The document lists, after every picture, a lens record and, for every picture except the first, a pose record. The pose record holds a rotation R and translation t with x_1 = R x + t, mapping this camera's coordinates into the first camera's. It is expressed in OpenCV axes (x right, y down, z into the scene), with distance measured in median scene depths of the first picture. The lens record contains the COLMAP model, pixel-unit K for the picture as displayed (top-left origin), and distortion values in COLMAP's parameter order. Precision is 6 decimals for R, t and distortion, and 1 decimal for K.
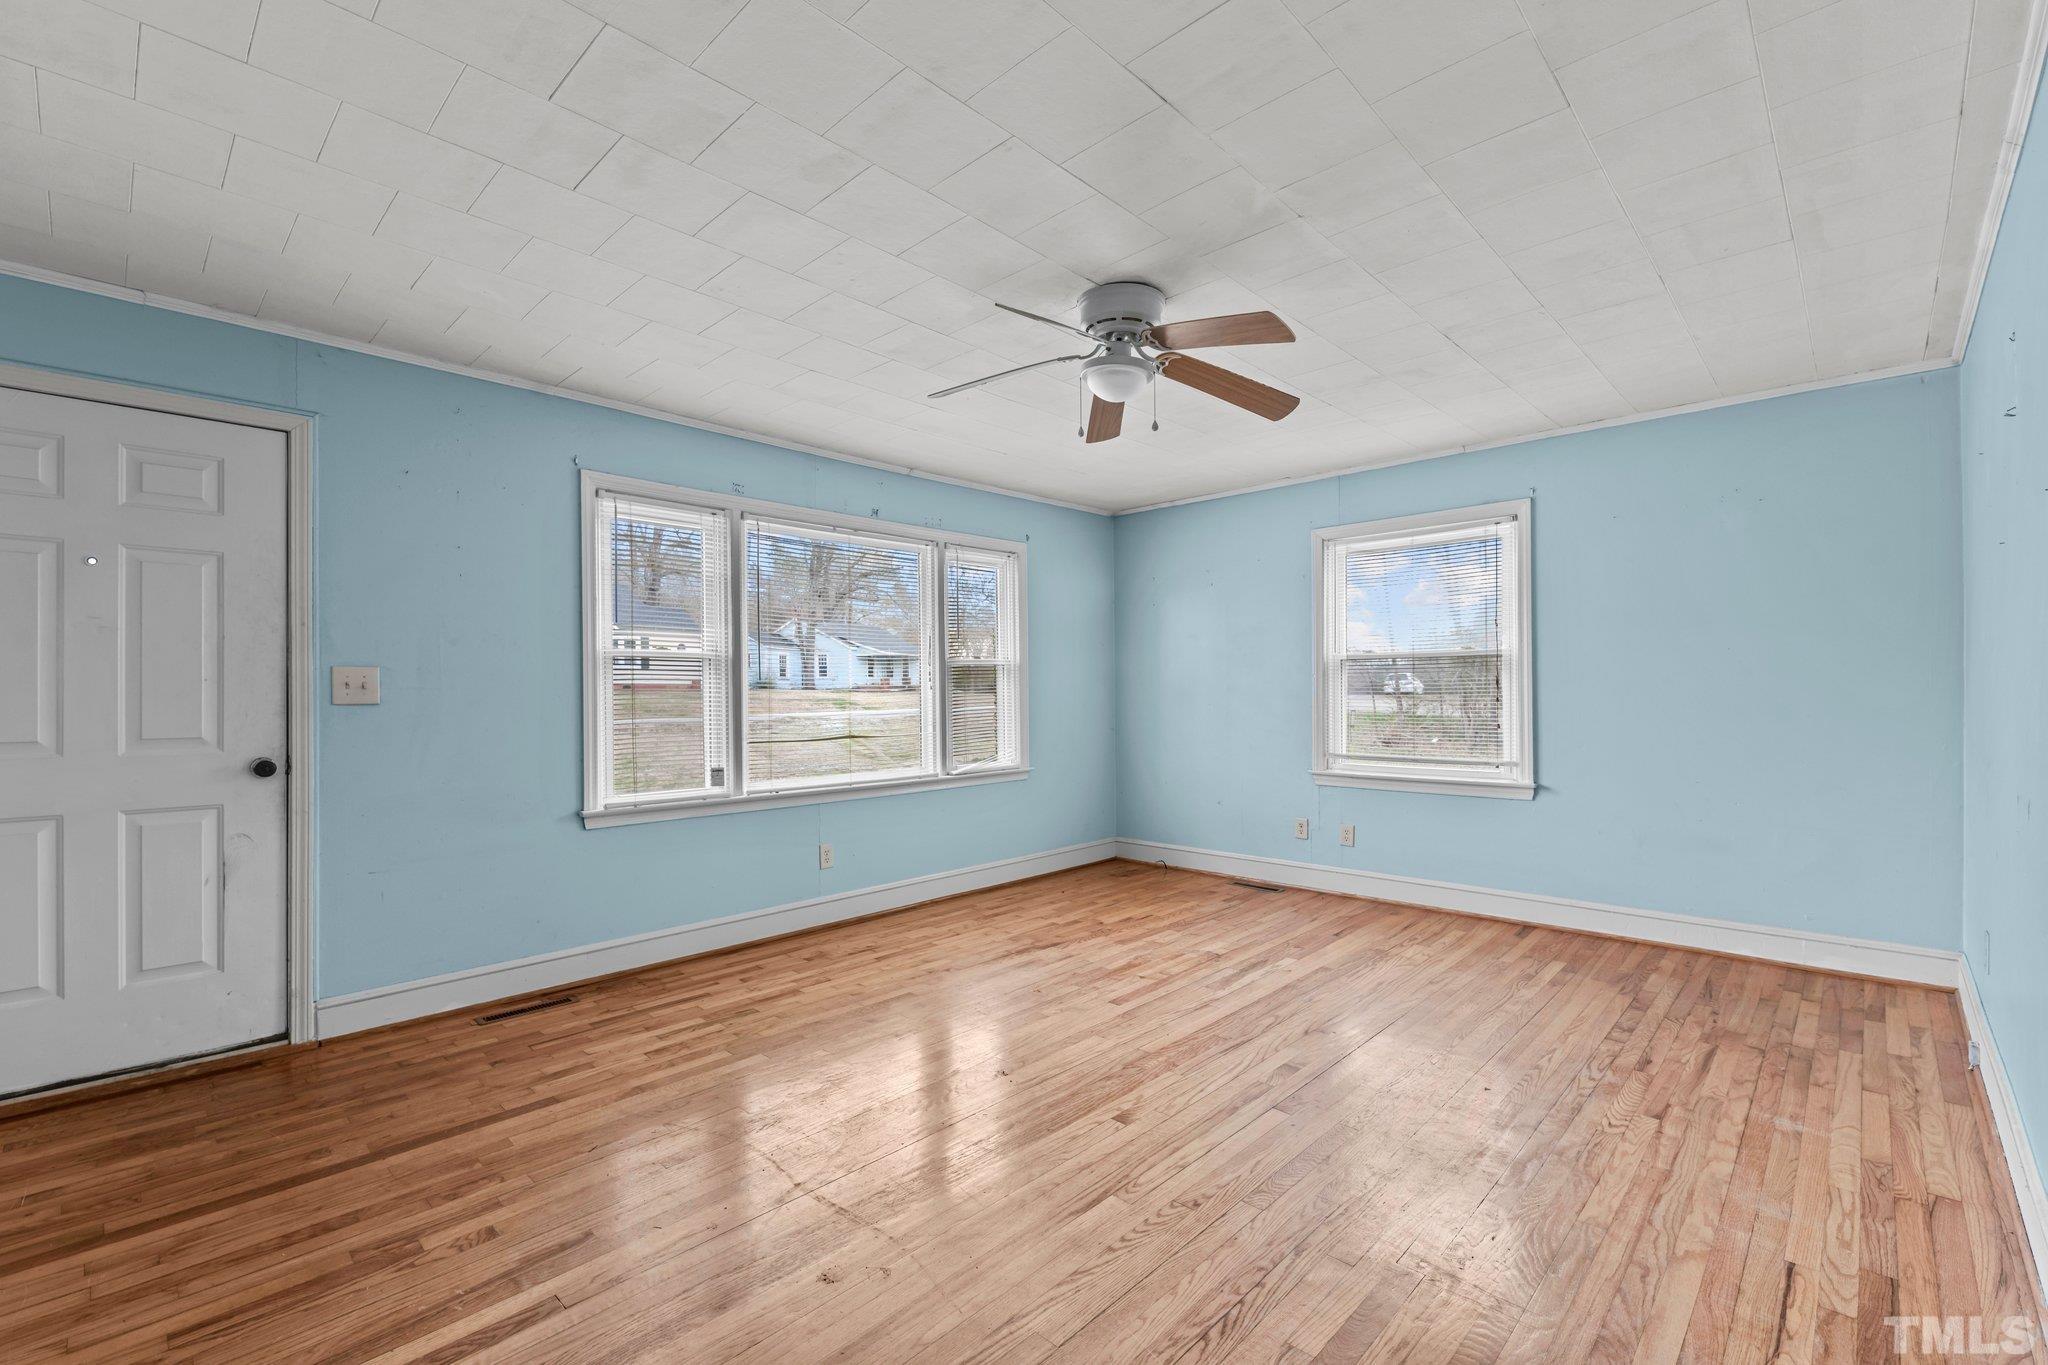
lens RADIAL K [[882.5, 0, 1023.9], [0, 882.5, 709.8], [0, 0, 1]] dist [0.008351, -0.001142]
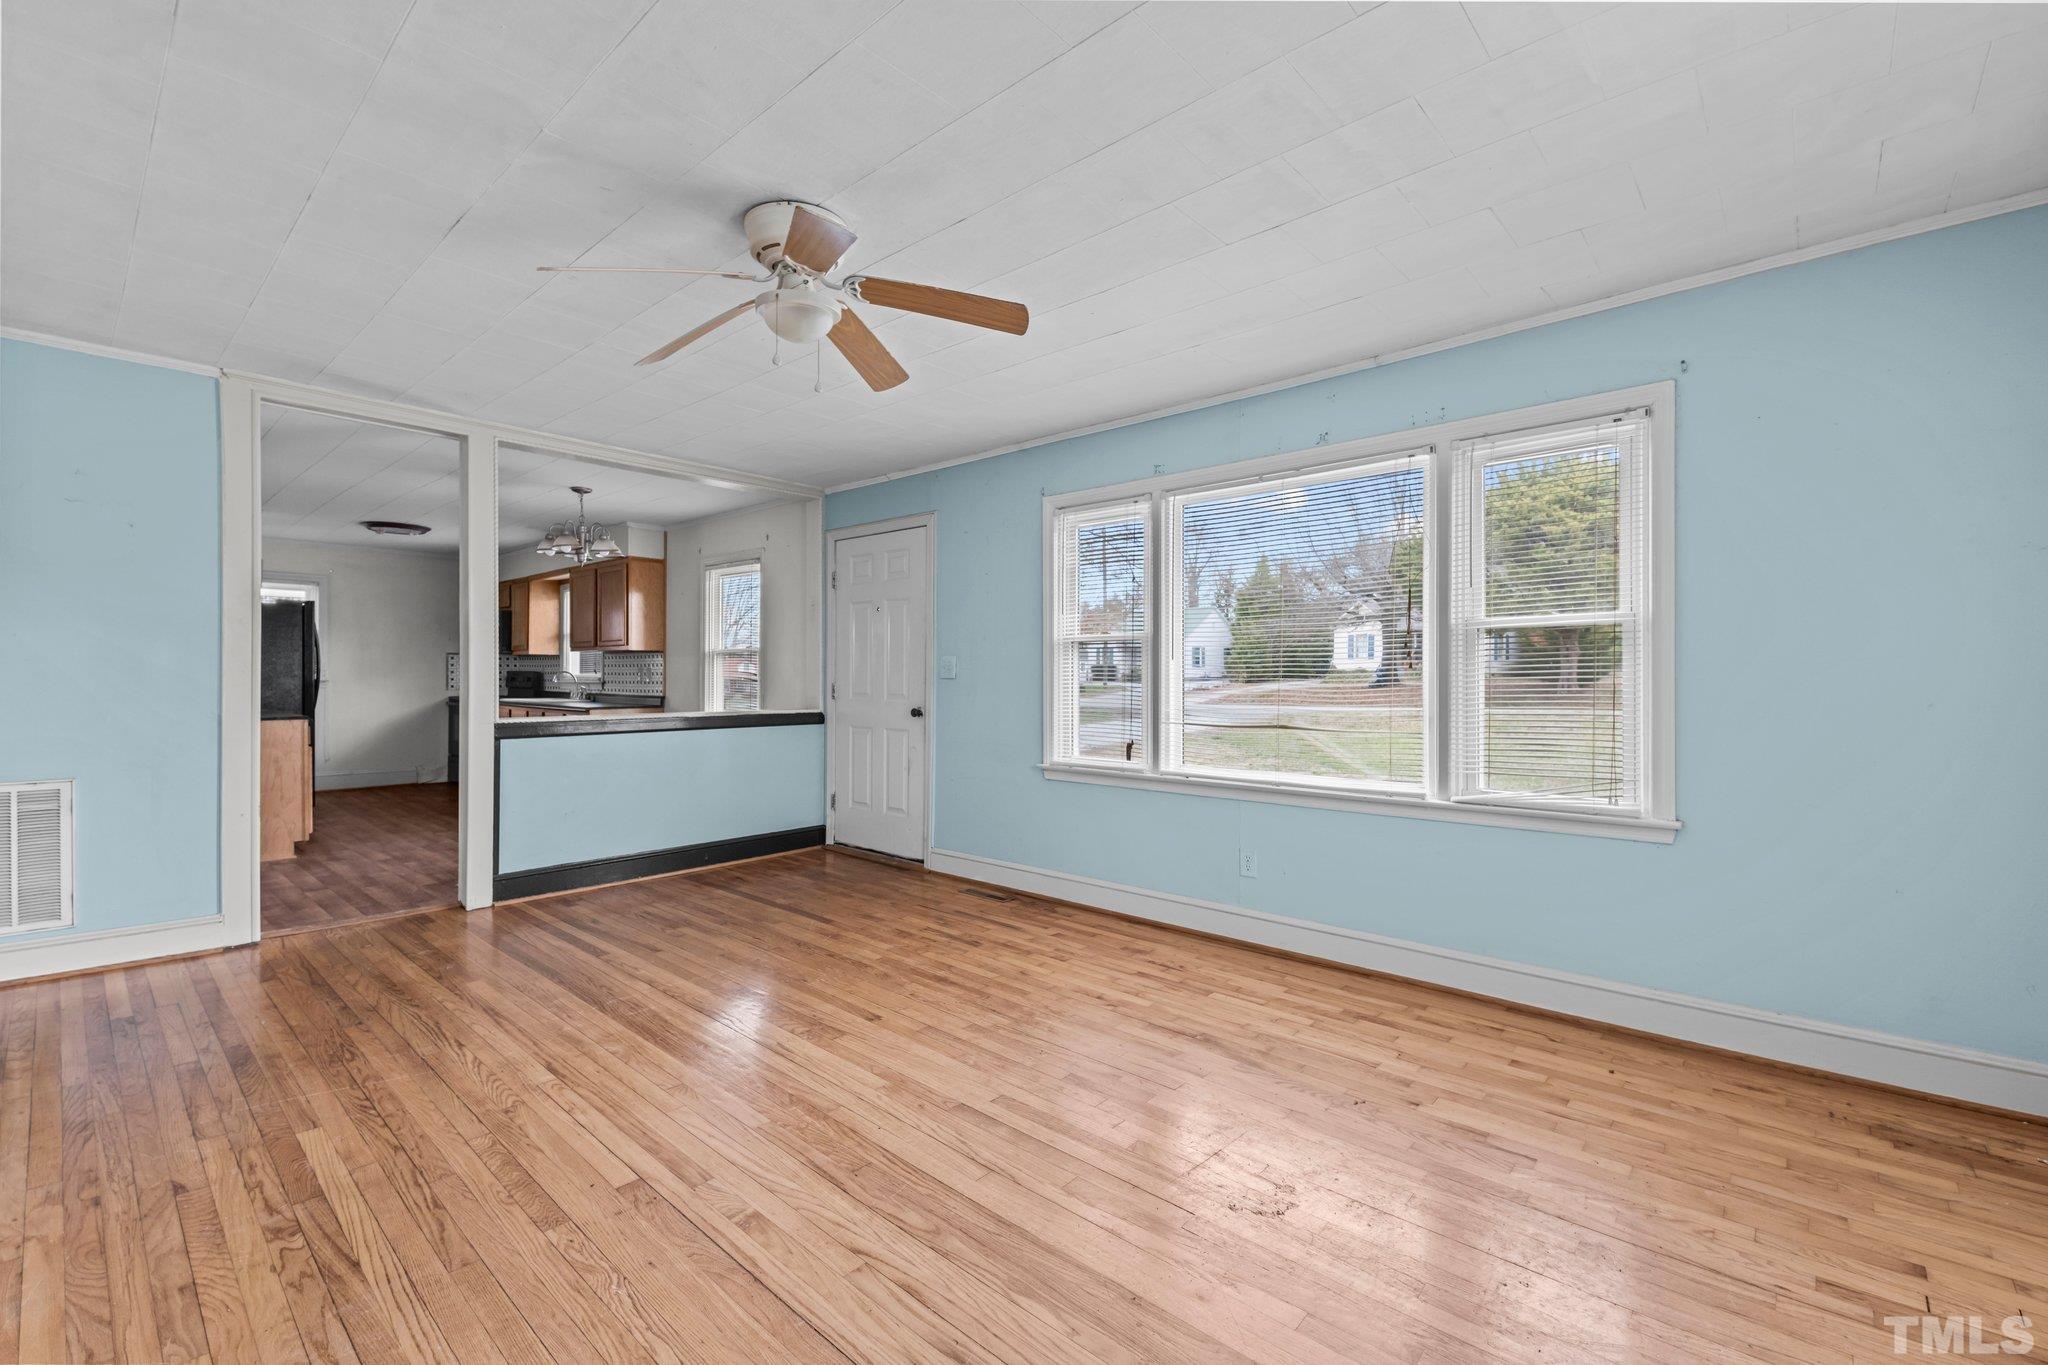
lens RADIAL K [[878.8, 0, 1004.7], [0, 878.8, 680.5], [0, 0, 1]] dist [0.009833, -0.000440]
pose [[0.011232, 0.015632, -0.999815, 0.831136], [-0.019502, 0.999691, 0.015411, -0.025936], [0.999747, 0.019325, 0.011533, 0.995698]]
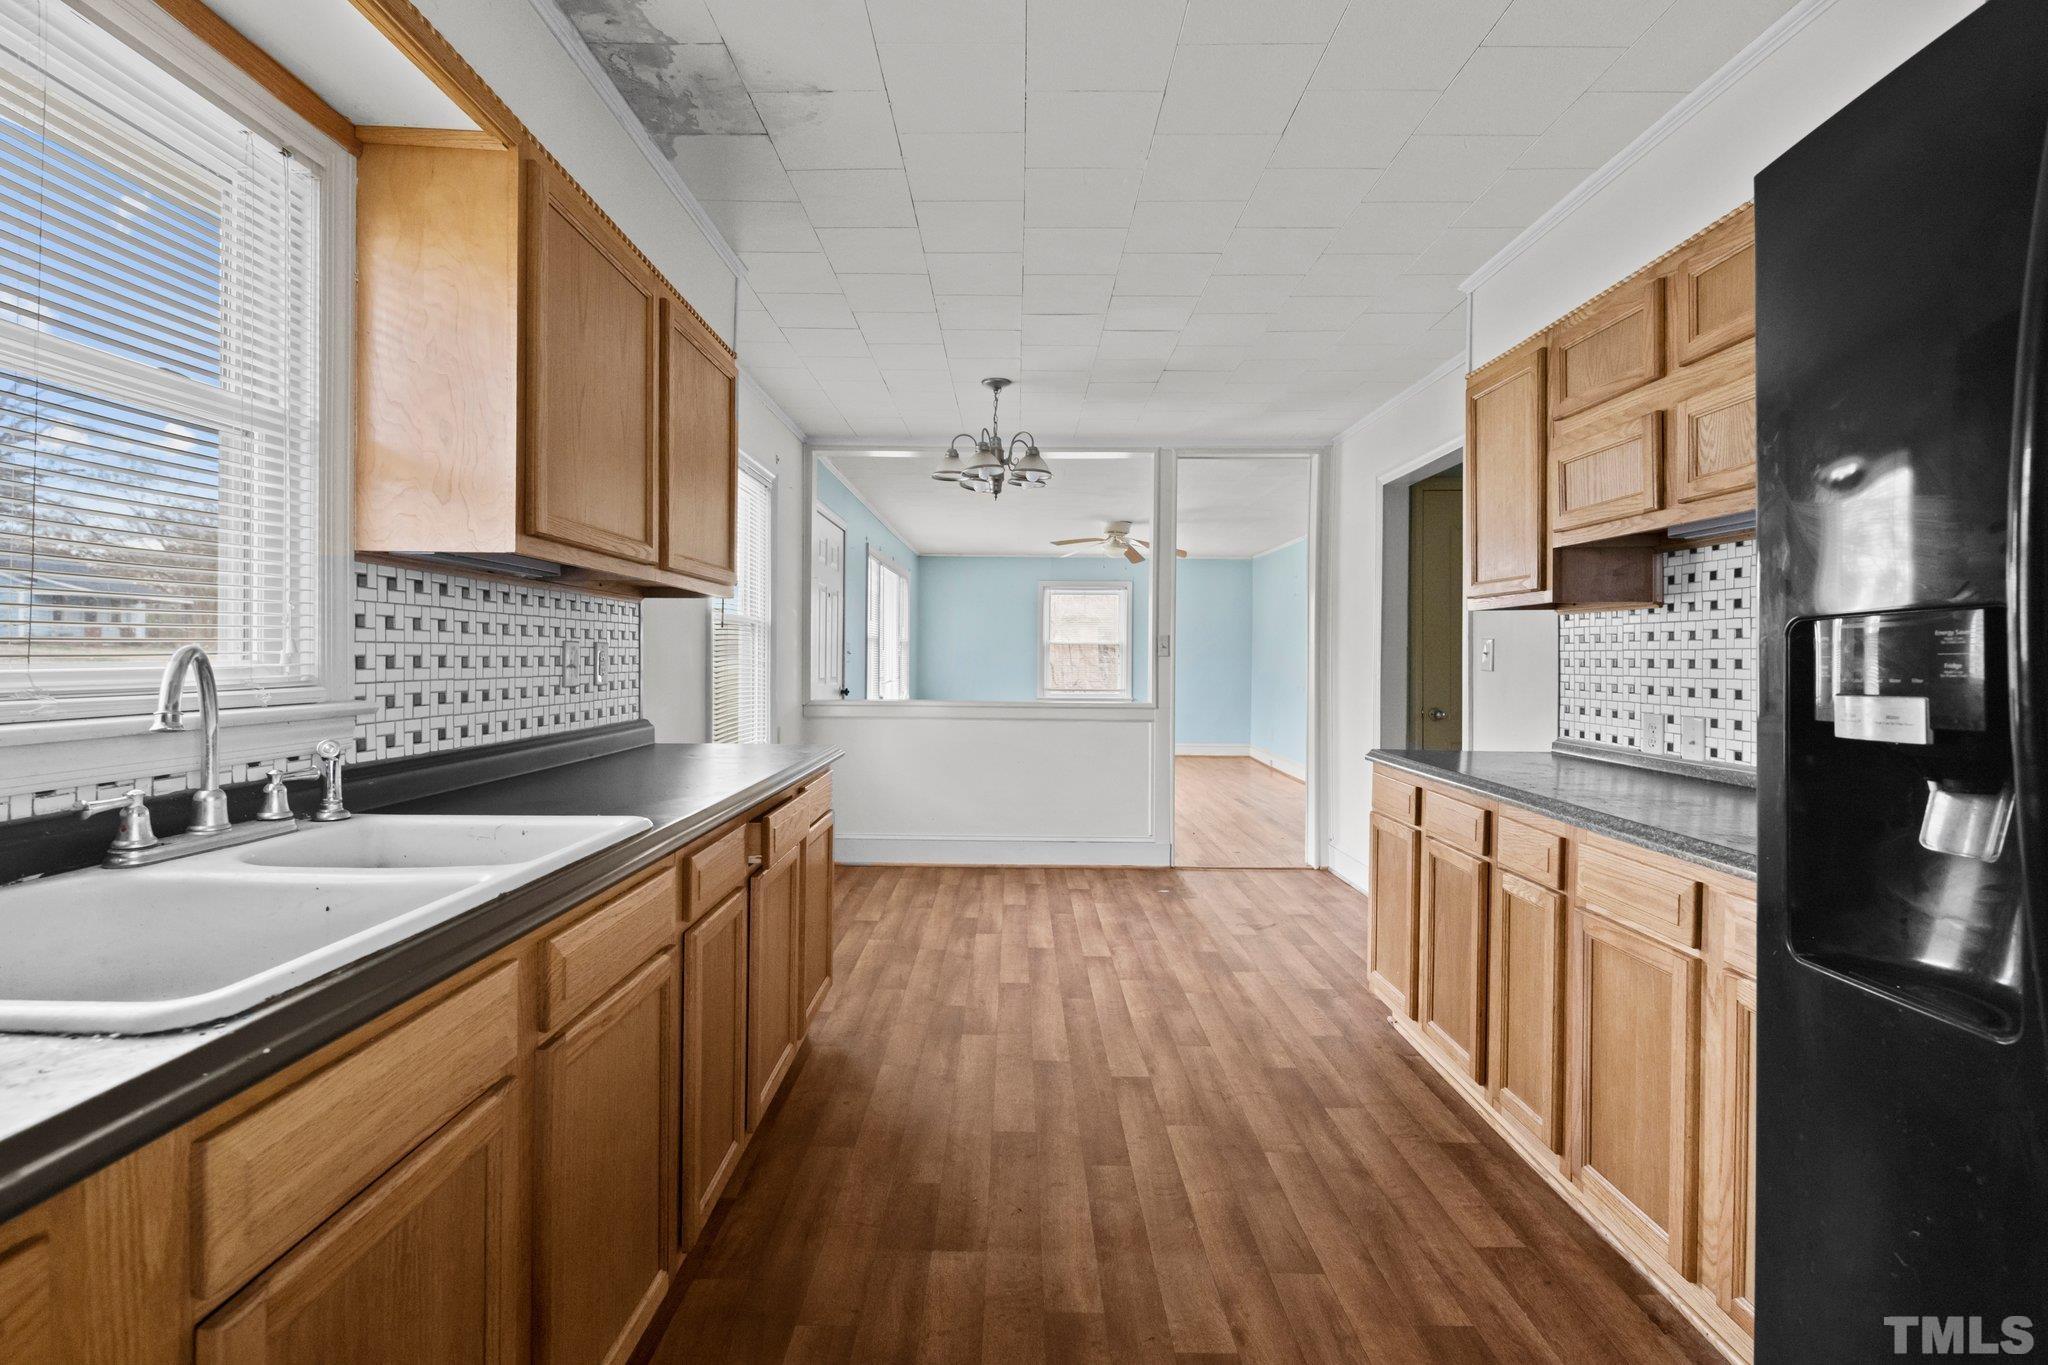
lens RADIAL K [[878.8, 0, 1004.7], [0, 878.8, 680.5], [0, 0, 1]] dist [0.009833, -0.000440]
pose [[0.733407, -0.001295, 0.679789, -1.716646], [-0.005835, 0.999949, 0.008201, 0.019087], [-0.679765, -0.009982, 0.733362, -0.688102]]
